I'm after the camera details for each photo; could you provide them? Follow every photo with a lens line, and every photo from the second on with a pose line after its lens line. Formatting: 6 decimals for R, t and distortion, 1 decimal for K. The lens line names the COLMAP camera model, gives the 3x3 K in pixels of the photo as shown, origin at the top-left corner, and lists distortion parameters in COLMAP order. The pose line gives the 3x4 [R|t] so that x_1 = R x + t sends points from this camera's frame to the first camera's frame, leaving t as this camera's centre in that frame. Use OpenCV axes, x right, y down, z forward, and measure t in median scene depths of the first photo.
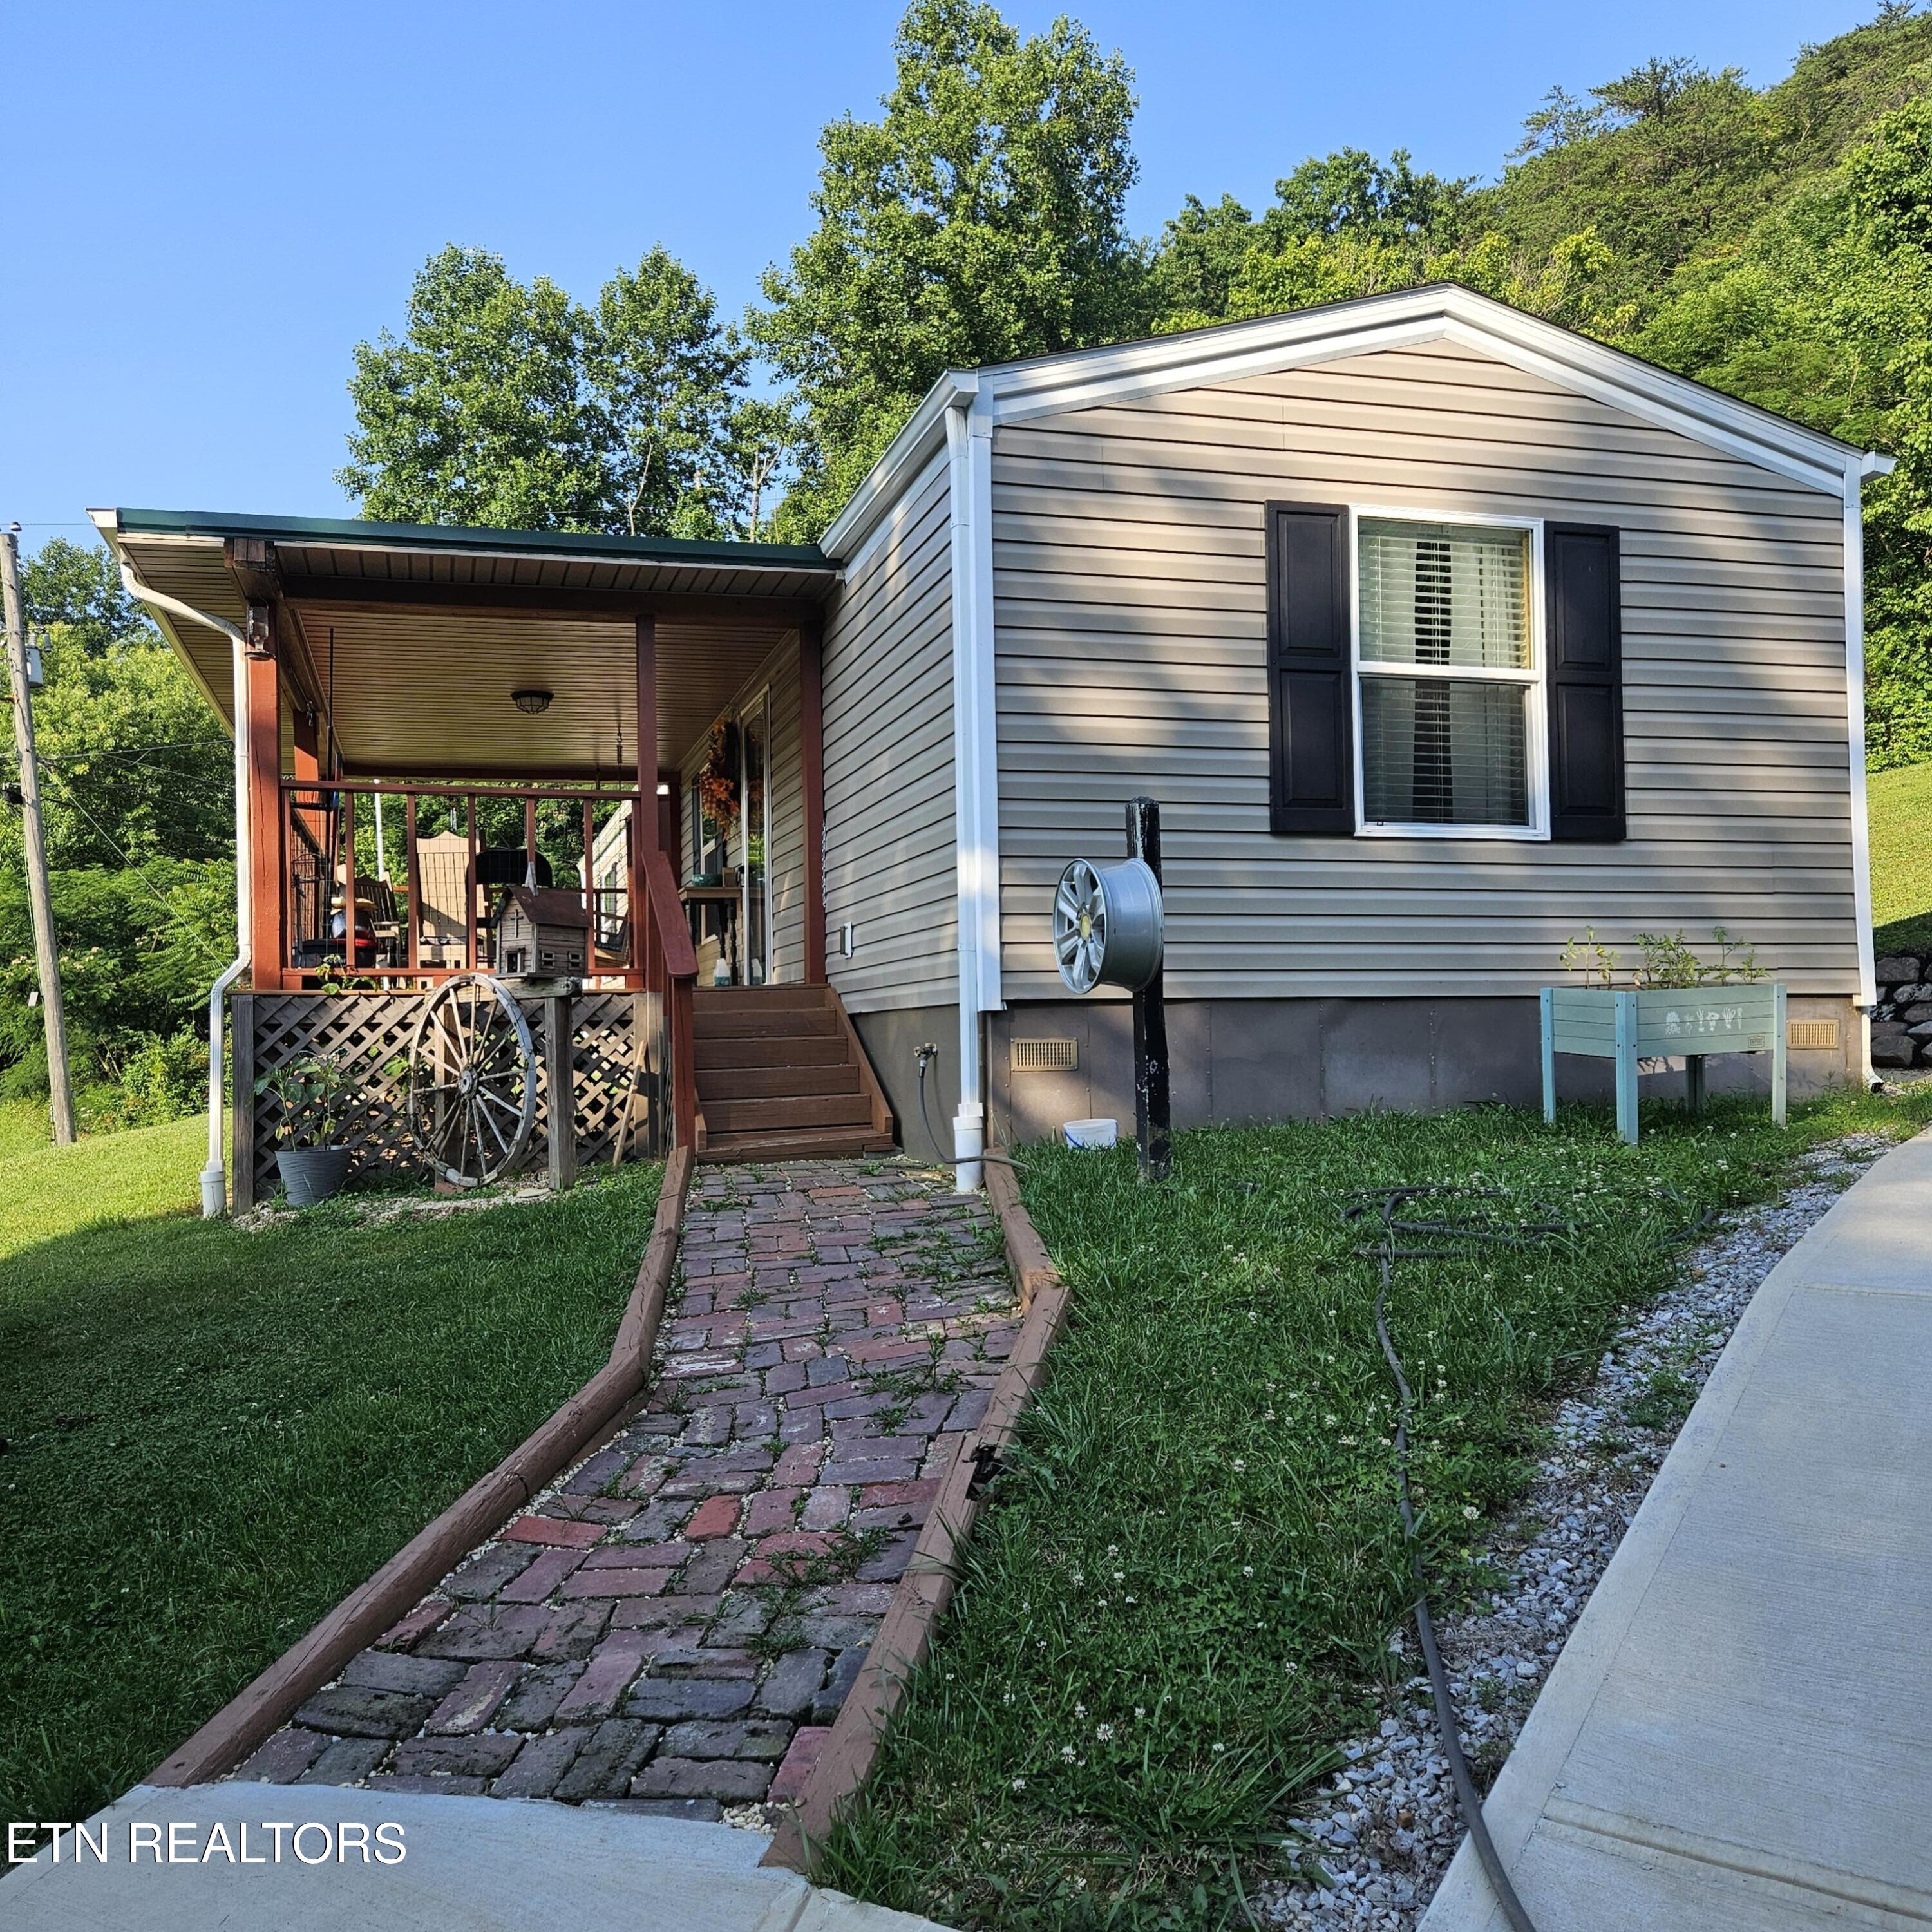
lens RADIAL K [[1714.1, 0, 934.2], [0, 1714.1, 984.4], [0, 0, 1]] dist [0.078166, -0.058326]
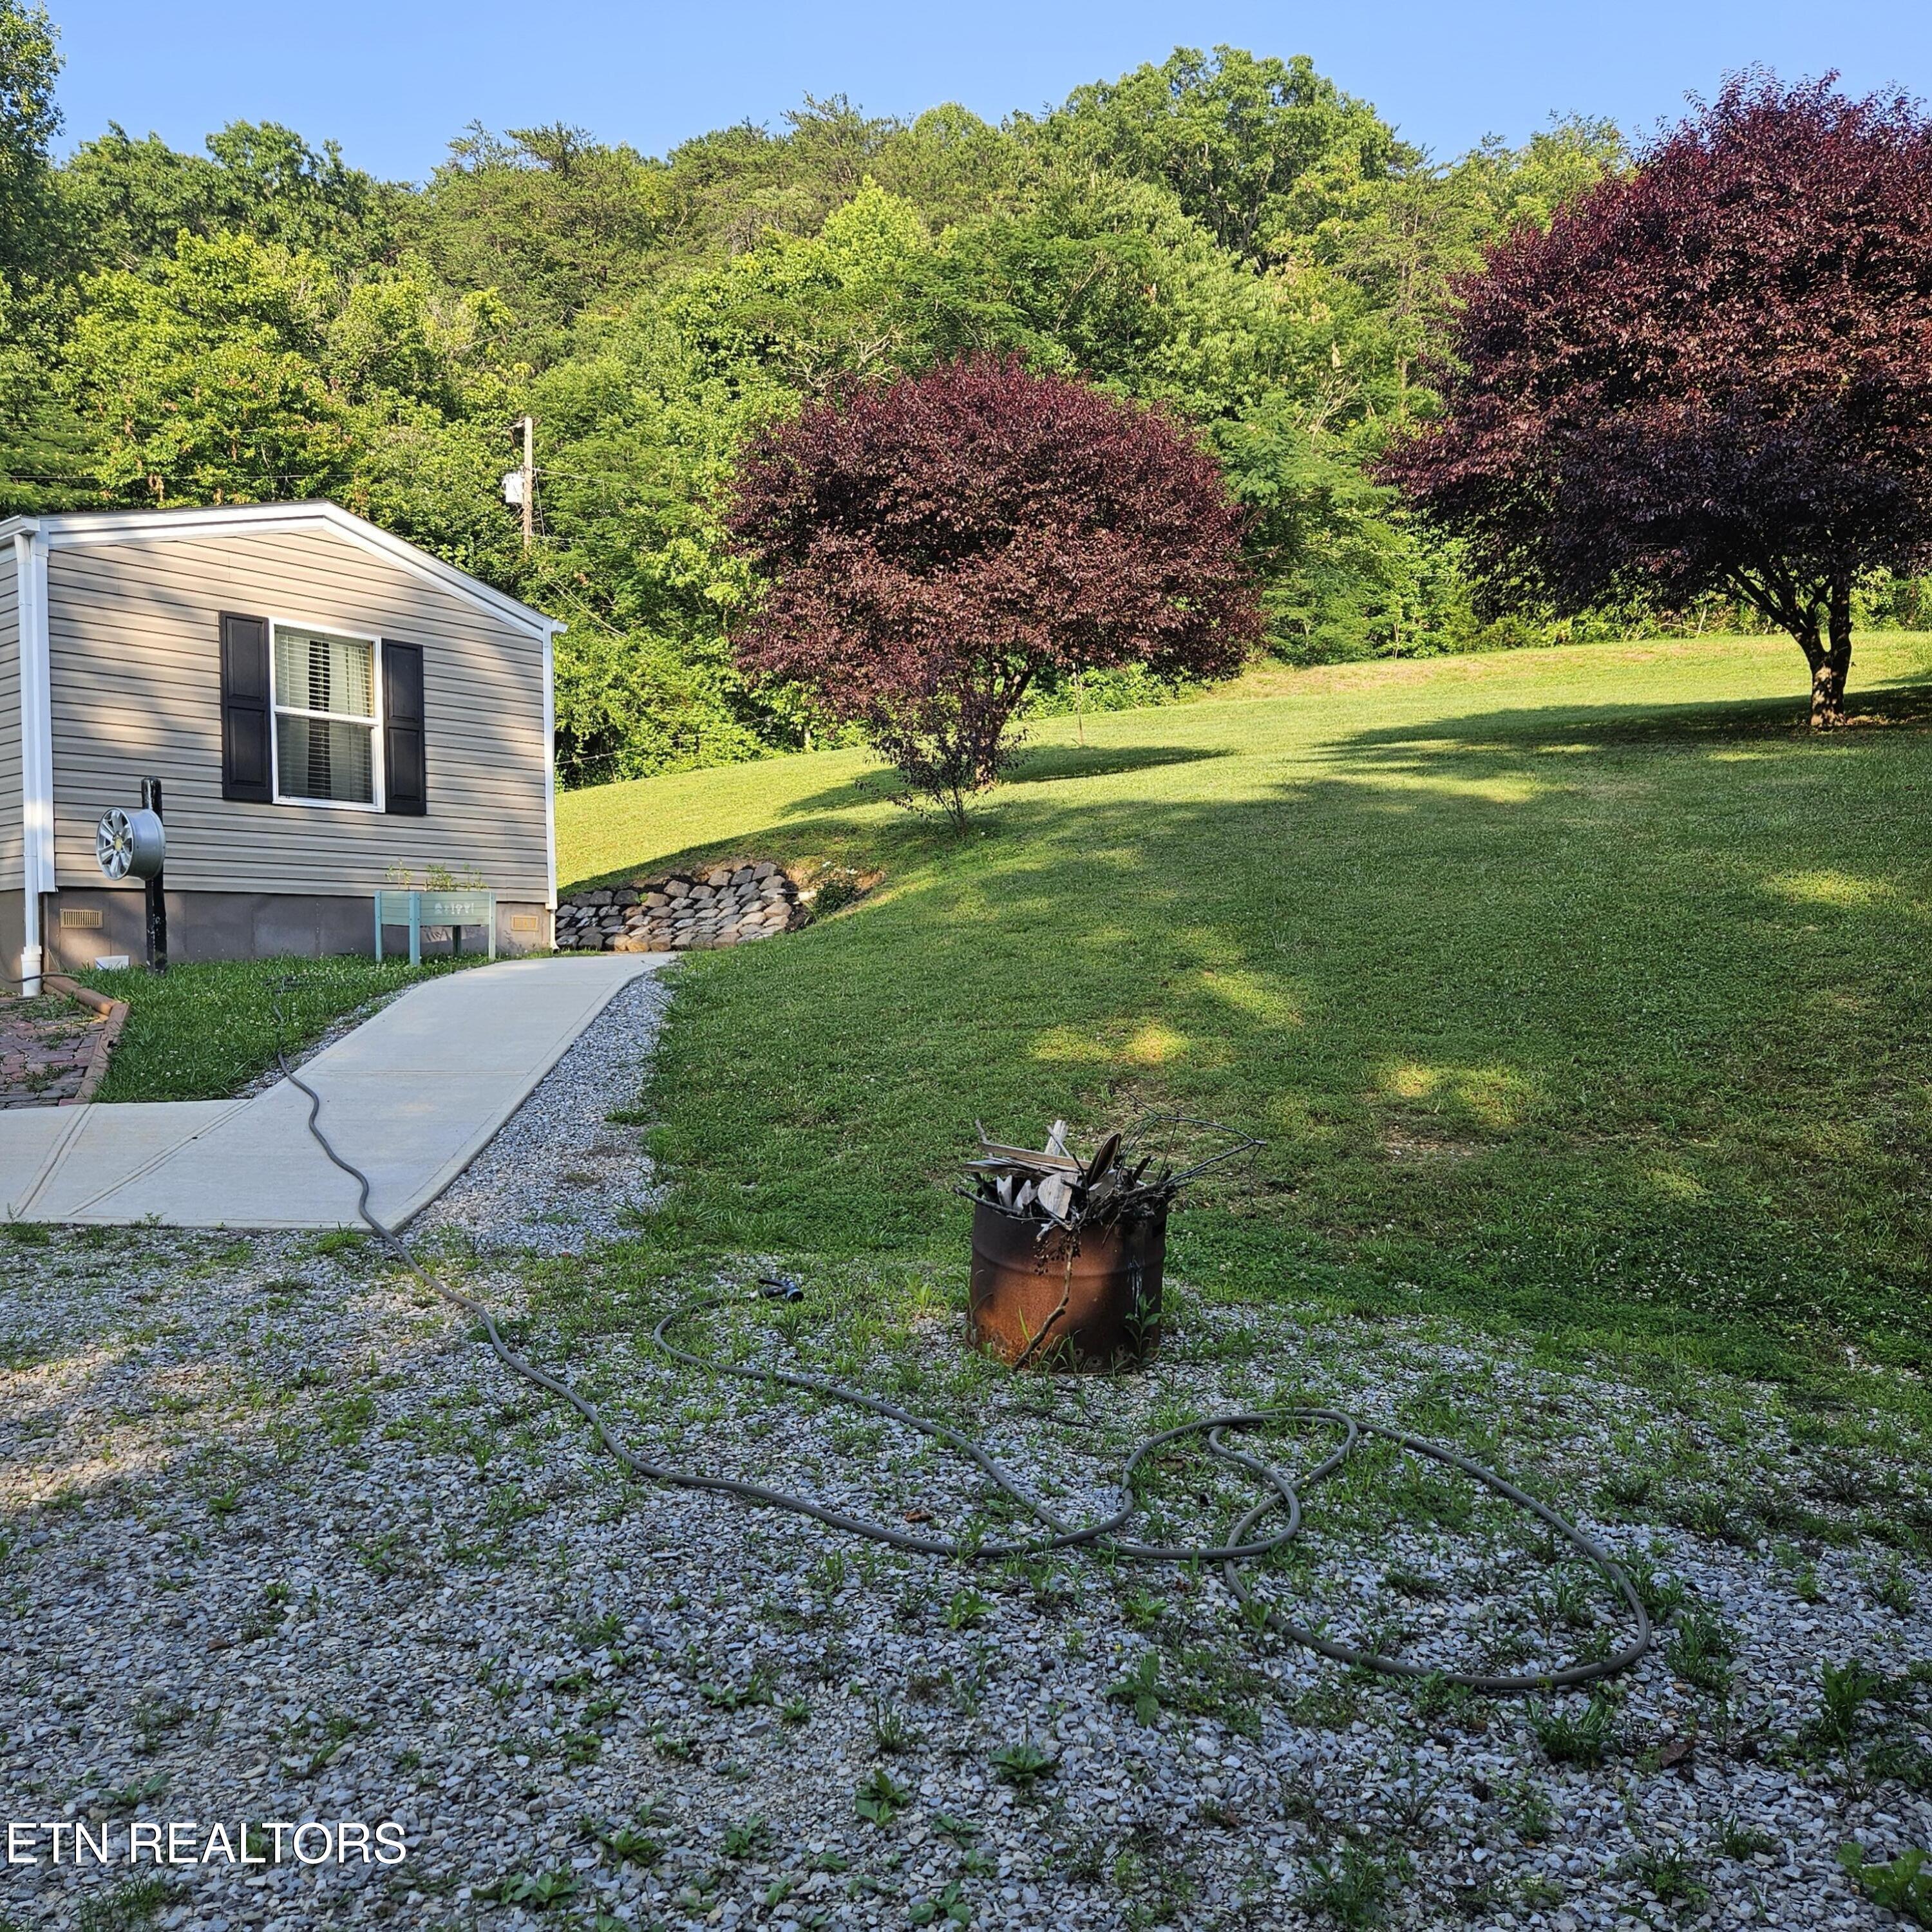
lens RADIAL K [[1714.1, 0, 934.2], [0, 1714.1, 984.4], [0, 0, 1]] dist [0.078166, -0.058326]
pose [[0.829416, 0.002629, 0.558625, -0.183307], [-0.016867, 0.999651, 0.020339, 0.051605], [-0.558376, -0.026292, 0.829171, -0.844608]]
